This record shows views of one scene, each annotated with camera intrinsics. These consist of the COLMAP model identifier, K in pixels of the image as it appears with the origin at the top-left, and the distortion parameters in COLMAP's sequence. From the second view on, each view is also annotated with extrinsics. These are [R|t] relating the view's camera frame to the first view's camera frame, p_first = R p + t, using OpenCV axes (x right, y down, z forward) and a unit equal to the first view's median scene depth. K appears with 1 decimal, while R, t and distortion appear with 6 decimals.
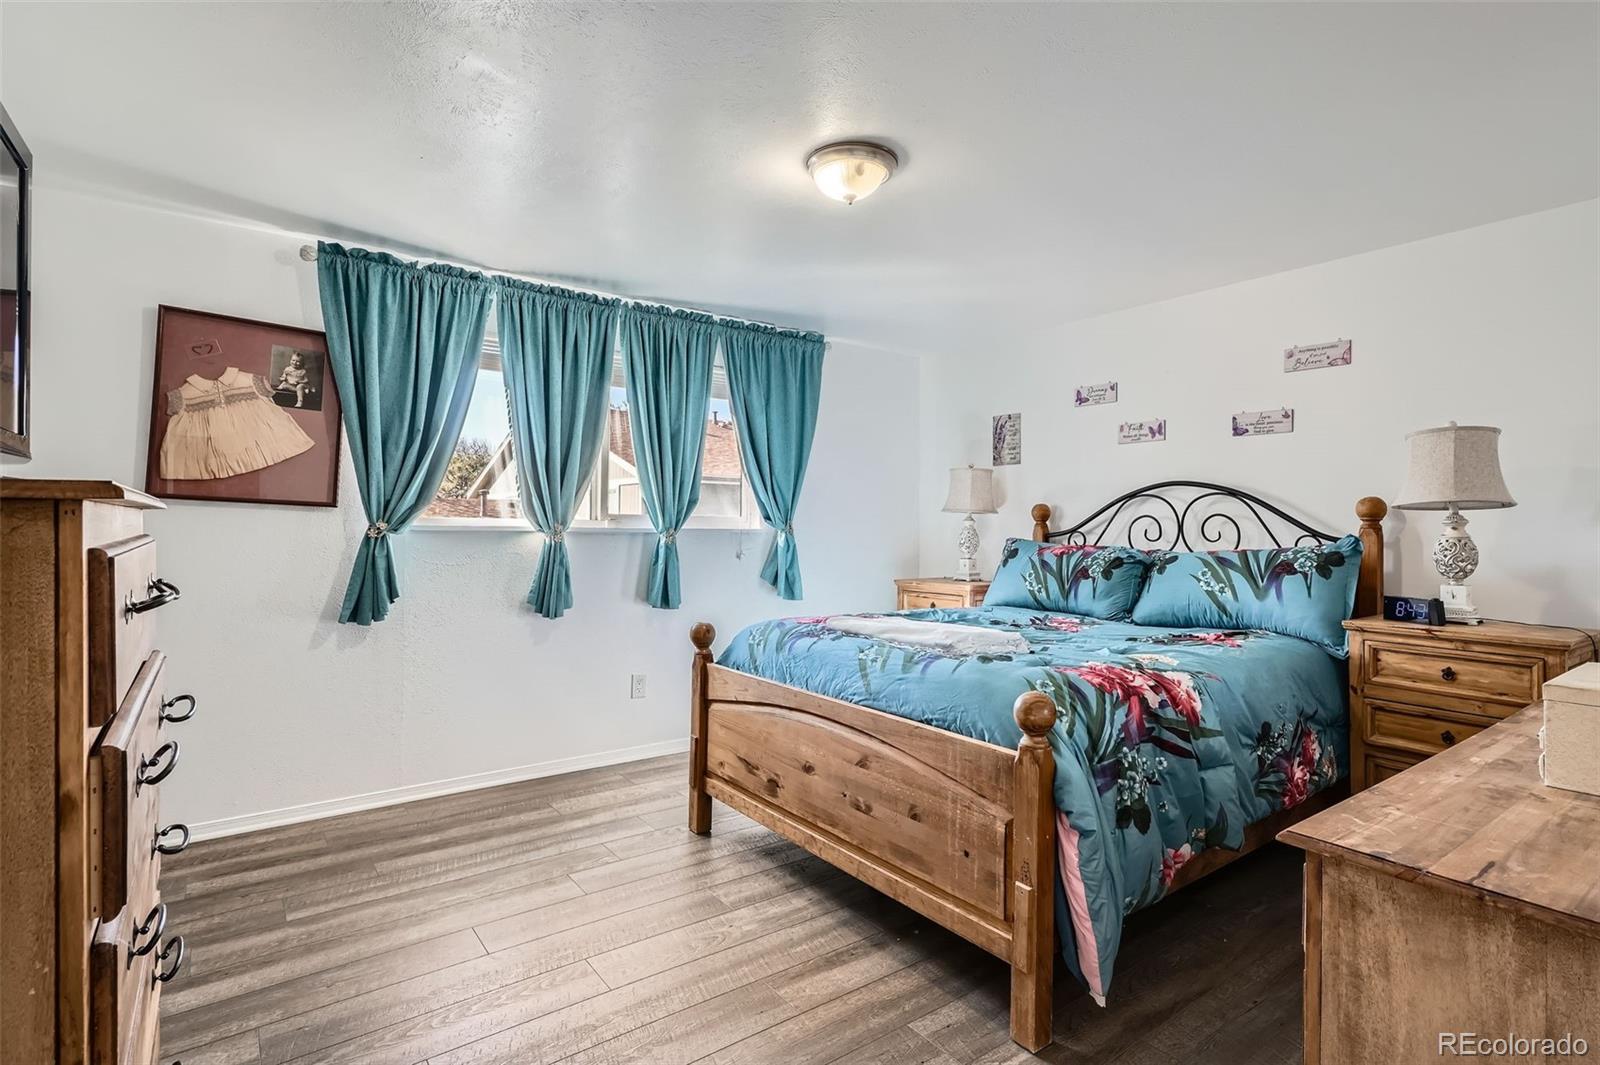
lens RADIAL K [[789.7, 0, 805.0], [0, 789.7, 531.6], [0, 0, 1]] dist [-0.003121, -0.000229]
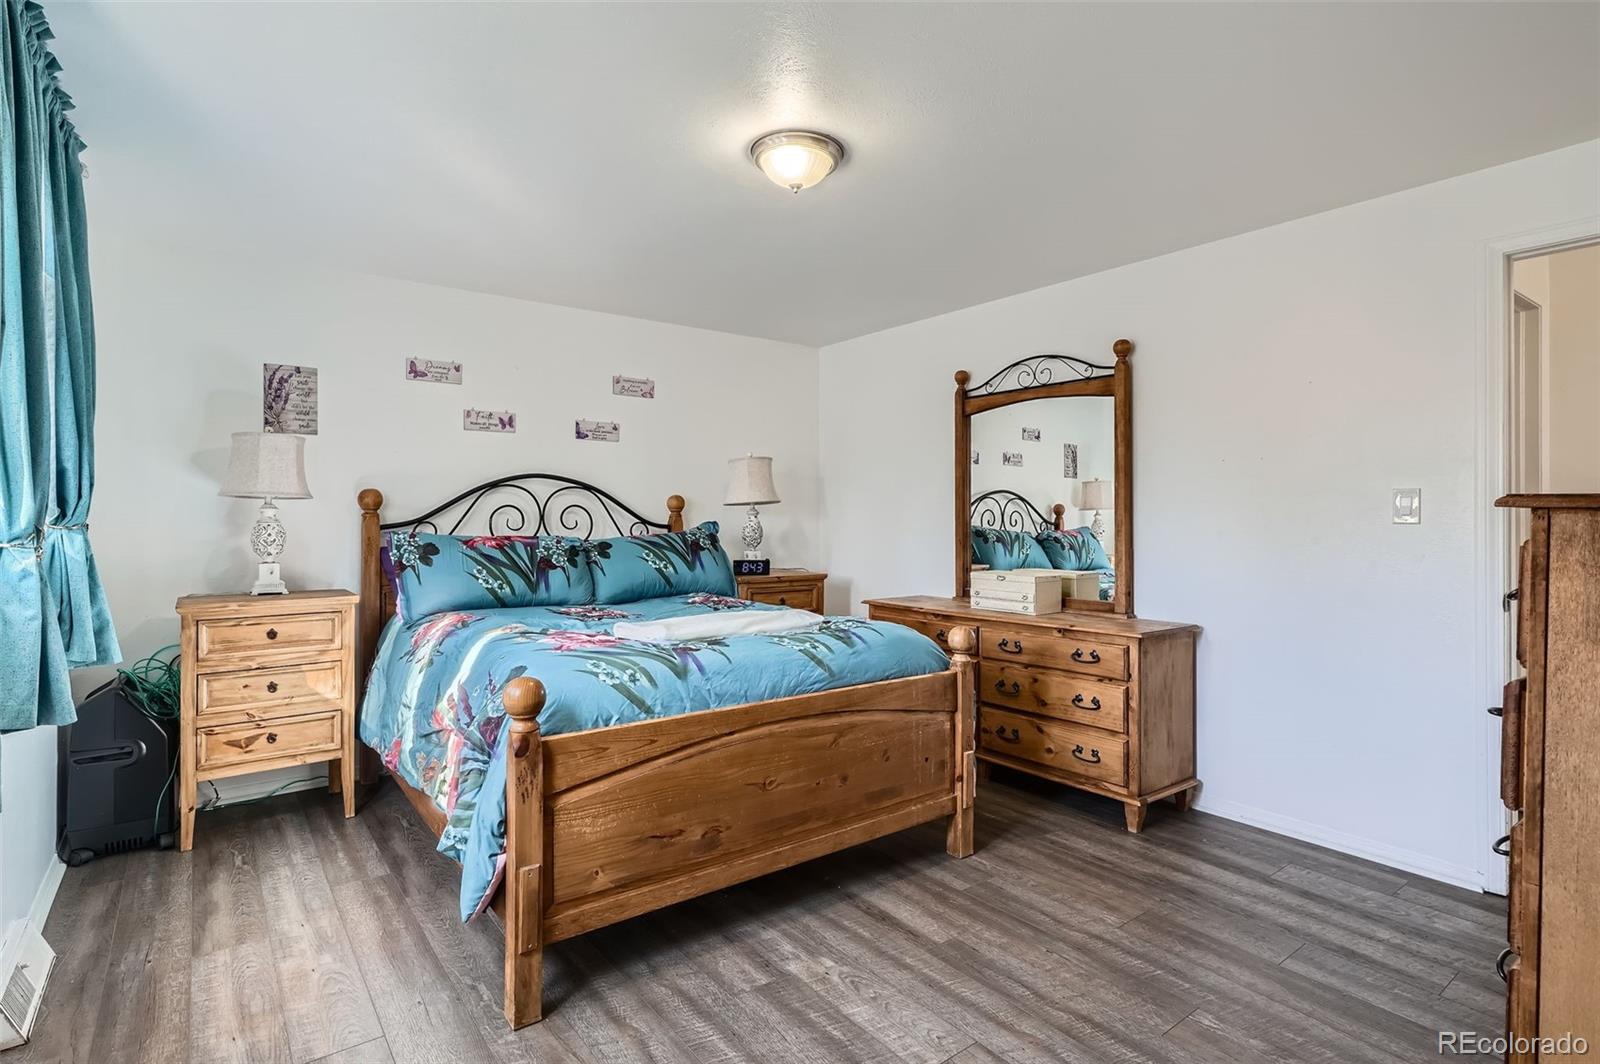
lens RADIAL K [[789.7, 0, 804.4], [0, 789.7, 524.6], [0, 0, 1]] dist [-0.003121, -0.000229]
pose [[-0.012571, -0.016365, 0.999787, -0.662797], [0.004165, 0.999857, 0.016418, -0.011839], [-0.999912, 0.004371, -0.012501, 0.707254]]
